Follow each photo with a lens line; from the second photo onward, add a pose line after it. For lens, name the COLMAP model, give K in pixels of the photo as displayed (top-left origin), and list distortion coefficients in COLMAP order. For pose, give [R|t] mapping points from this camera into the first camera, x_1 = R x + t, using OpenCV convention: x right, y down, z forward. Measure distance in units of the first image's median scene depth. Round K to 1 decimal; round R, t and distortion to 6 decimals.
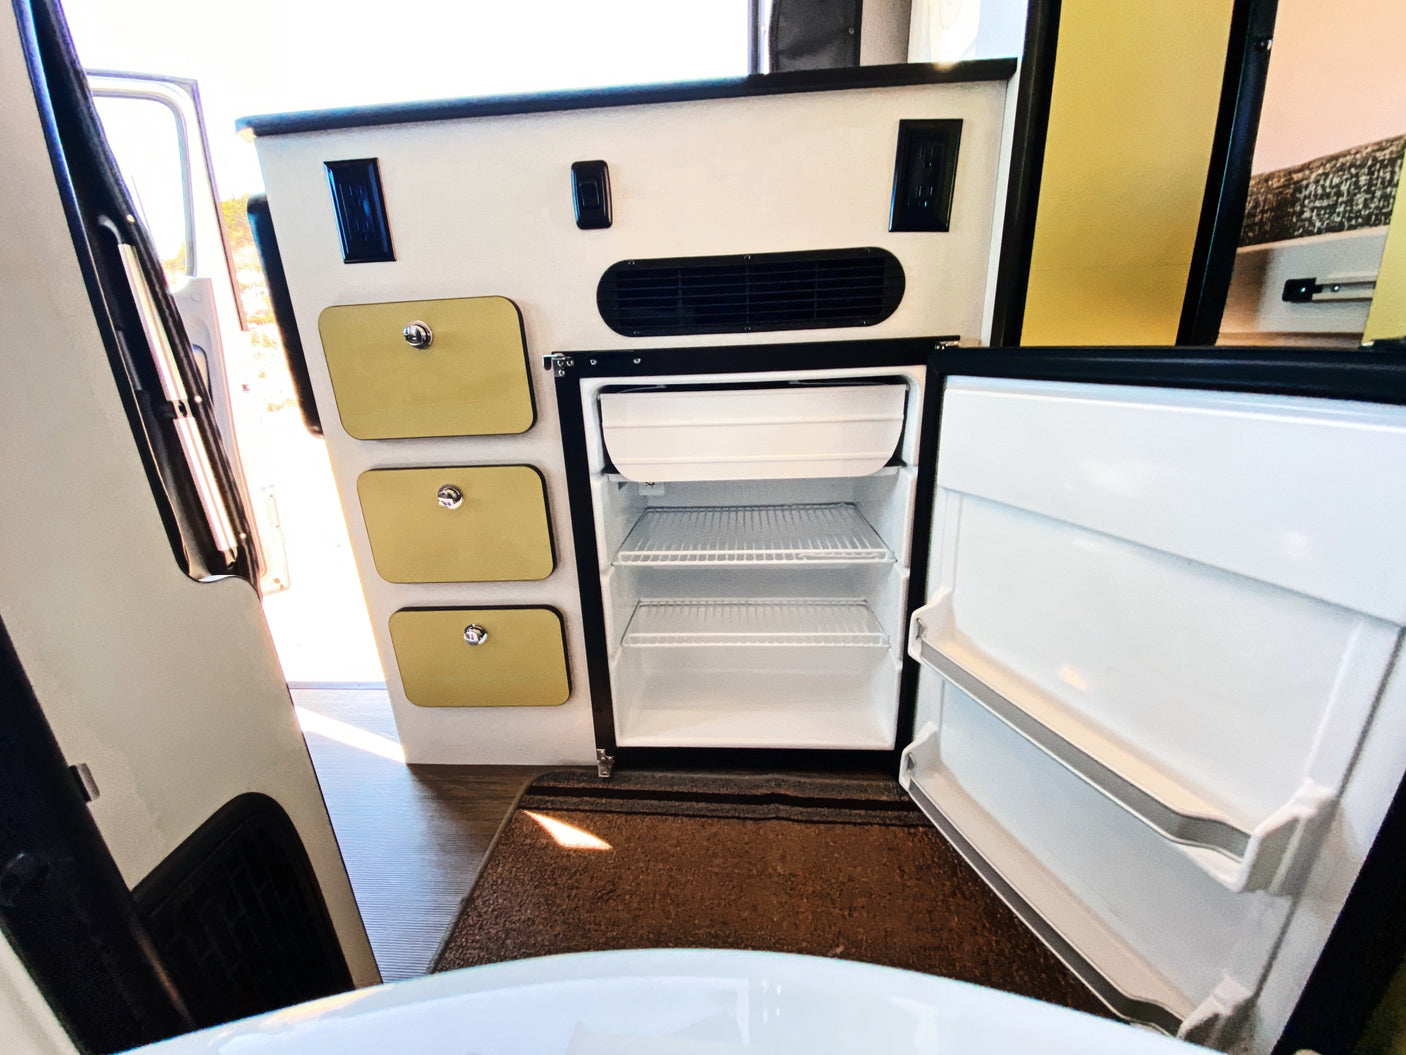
lens RADIAL K [[567.1, 0, 703.0], [0, 567.1, 527.5], [0, 0, 1]] dist [0.000897, -0.017077]
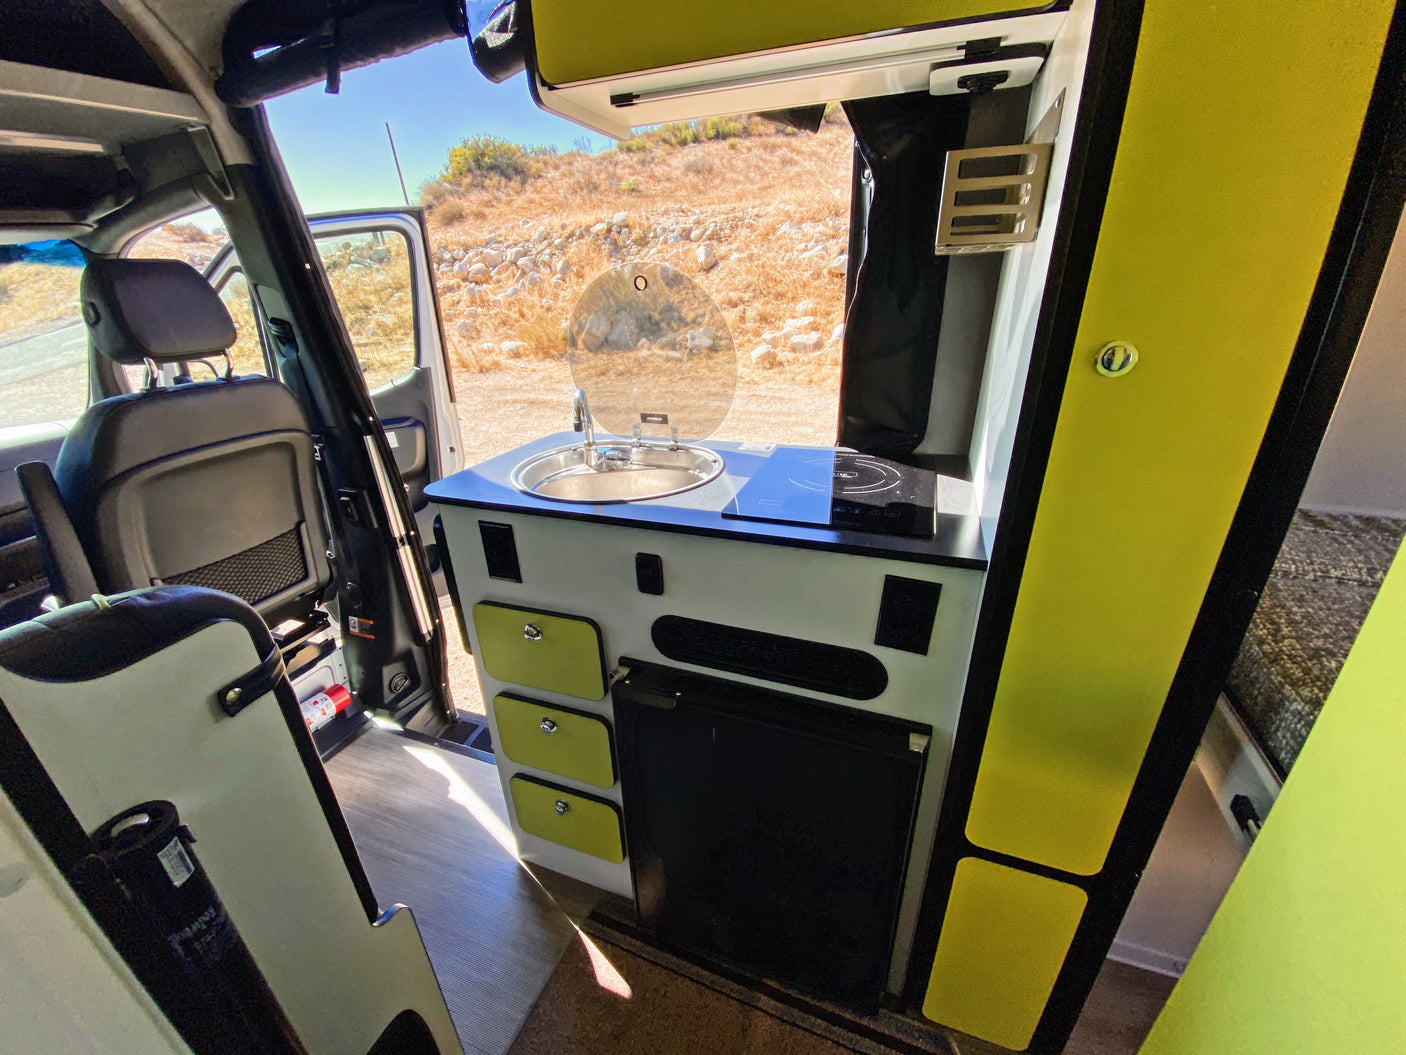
lens RADIAL K [[567.1, 0, 703.0], [0, 567.1, 527.5], [0, 0, 1]] dist [0.000897, -0.017077]
pose [[0.956051, 0.124672, -0.265373, 0.245371], [-0.101747, 0.989921, 0.098505, -0.775697], [0.274979, -0.067175, 0.959101, -0.223860]]
